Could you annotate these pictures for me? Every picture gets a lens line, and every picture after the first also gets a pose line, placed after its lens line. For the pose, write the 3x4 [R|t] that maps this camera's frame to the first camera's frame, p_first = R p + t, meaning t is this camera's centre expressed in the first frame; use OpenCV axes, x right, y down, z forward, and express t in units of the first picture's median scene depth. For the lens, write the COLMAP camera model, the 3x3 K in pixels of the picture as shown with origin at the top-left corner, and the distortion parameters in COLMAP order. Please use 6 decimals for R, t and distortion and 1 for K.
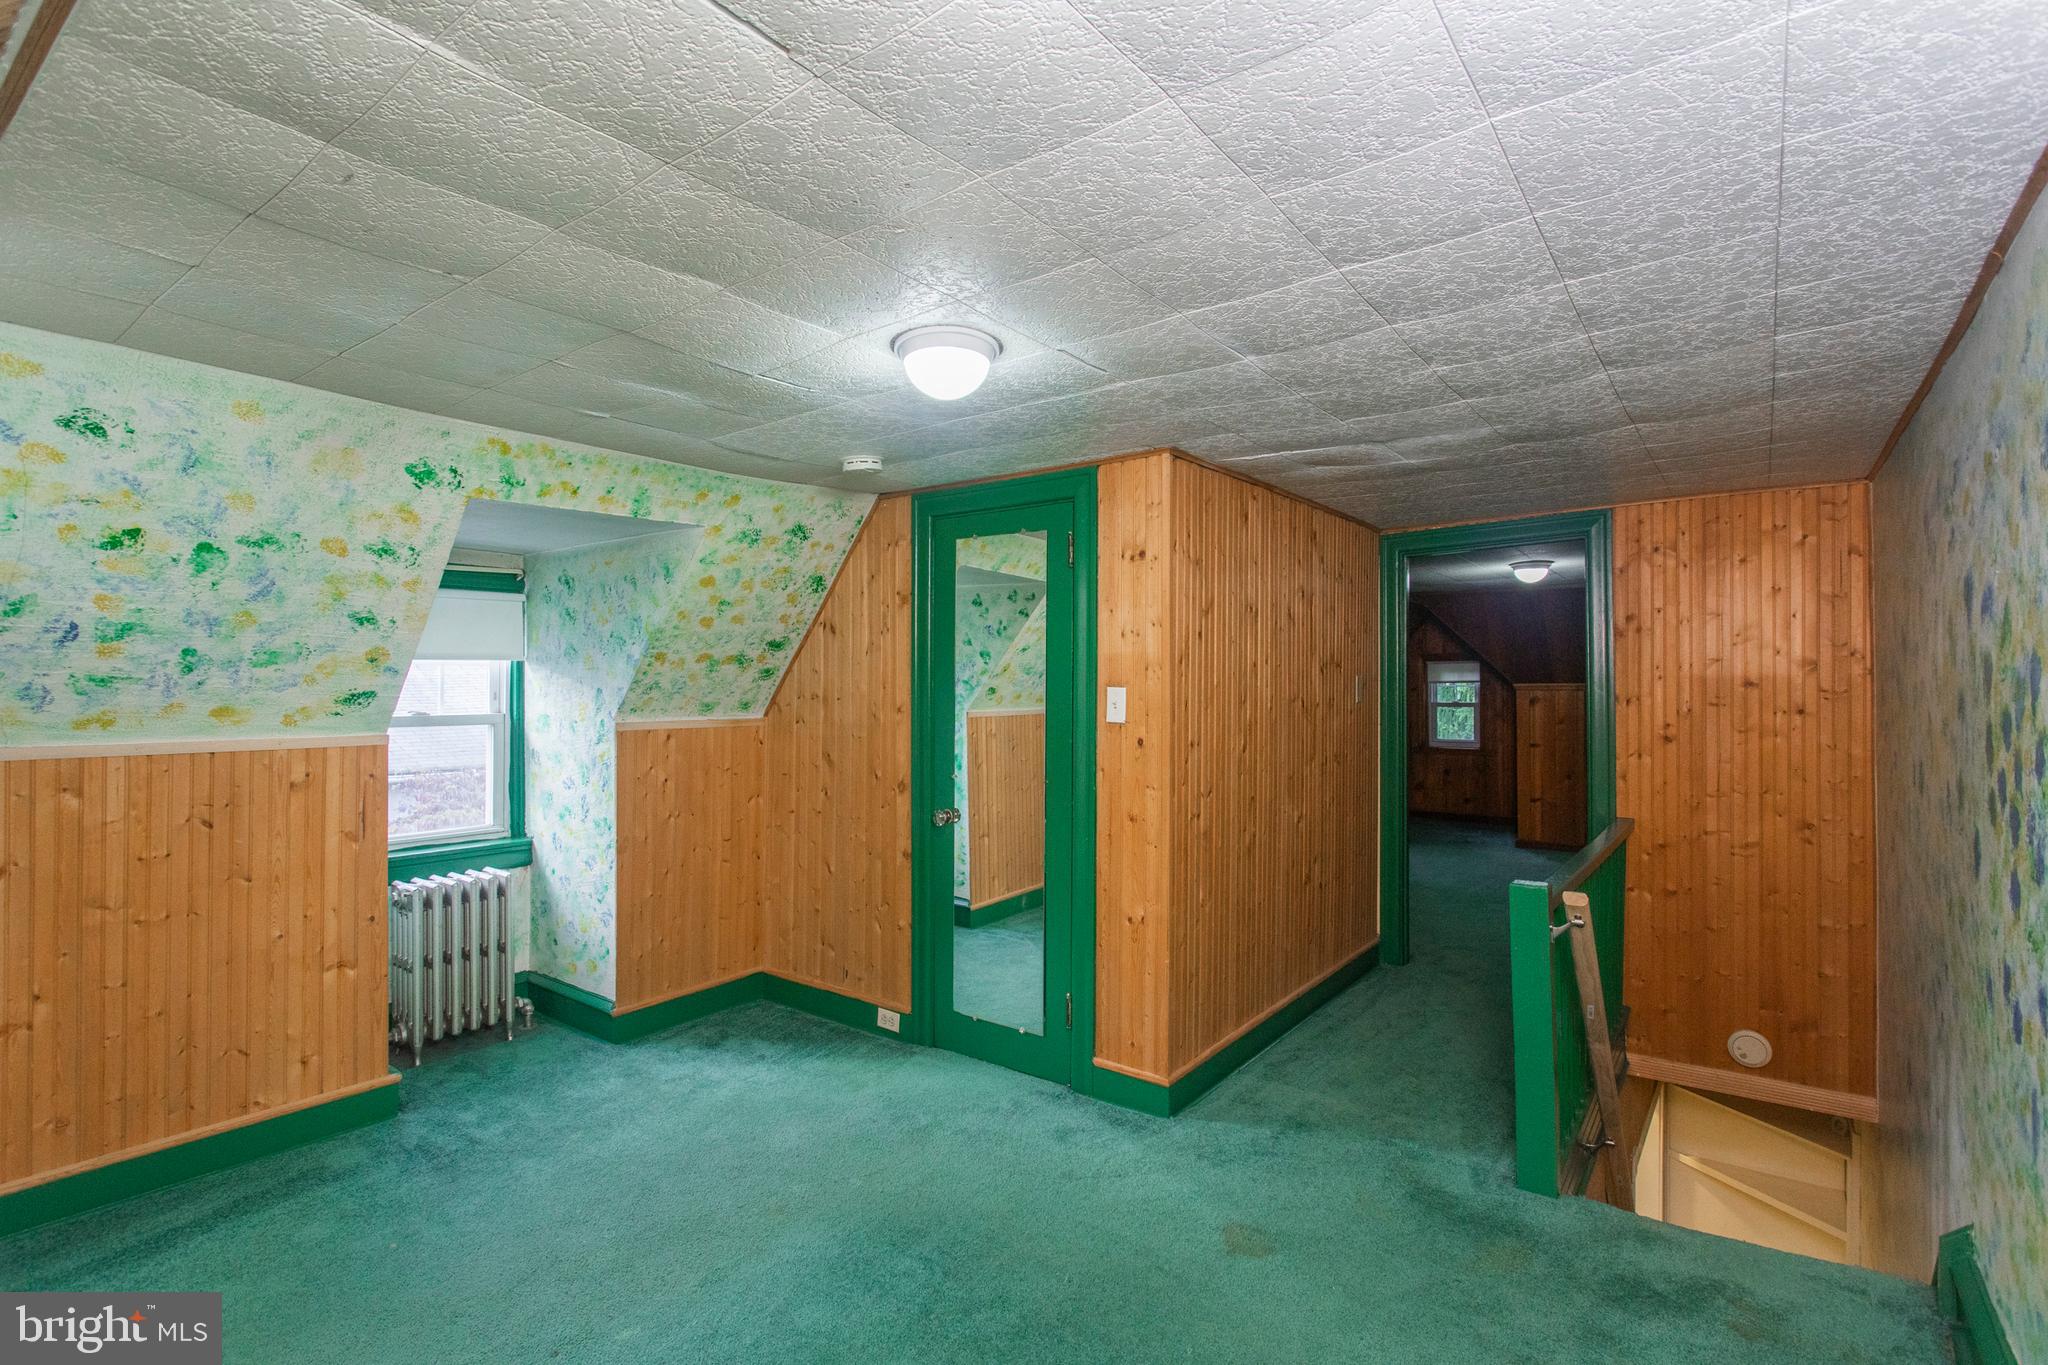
lens RADIAL K [[990.0, 0, 1024.0], [0, 990.0, 682.5], [0, 0, 1]] dist [-0.002617, 0.000784]
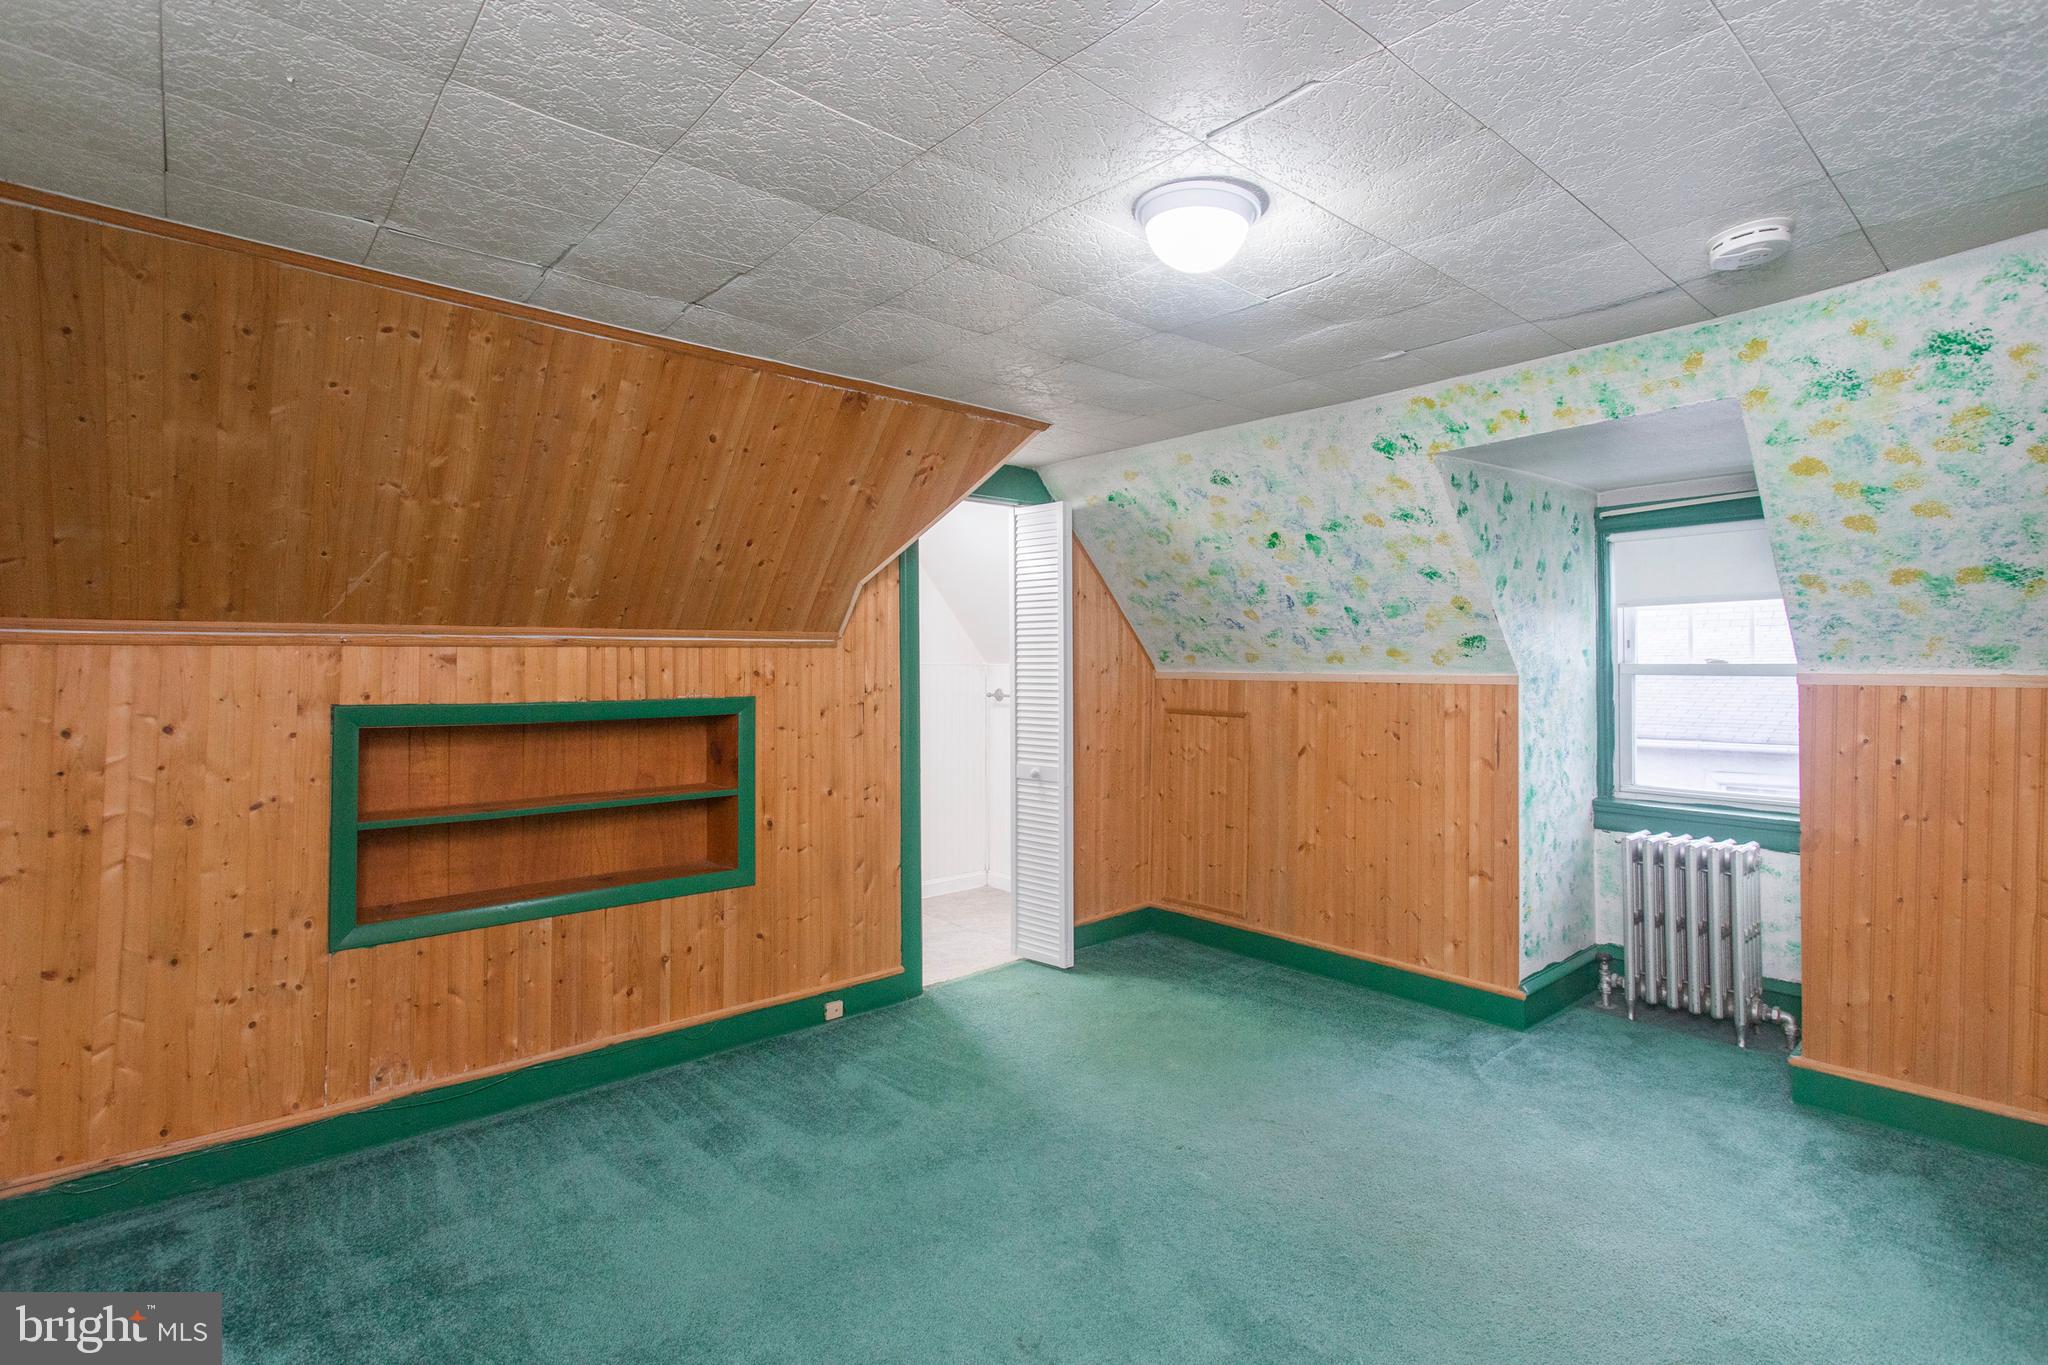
lens RADIAL K [[1004.5, 0, 1019.5], [0, 1004.5, 659.7], [0, 0, 1]] dist [0.000772, 0.000572]
pose [[-0.229404, 0.002288, -0.973329, 0.580381], [0.006699, 0.999977, 0.000772, 0.032307], [0.973308, -0.006343, -0.229414, 0.761113]]
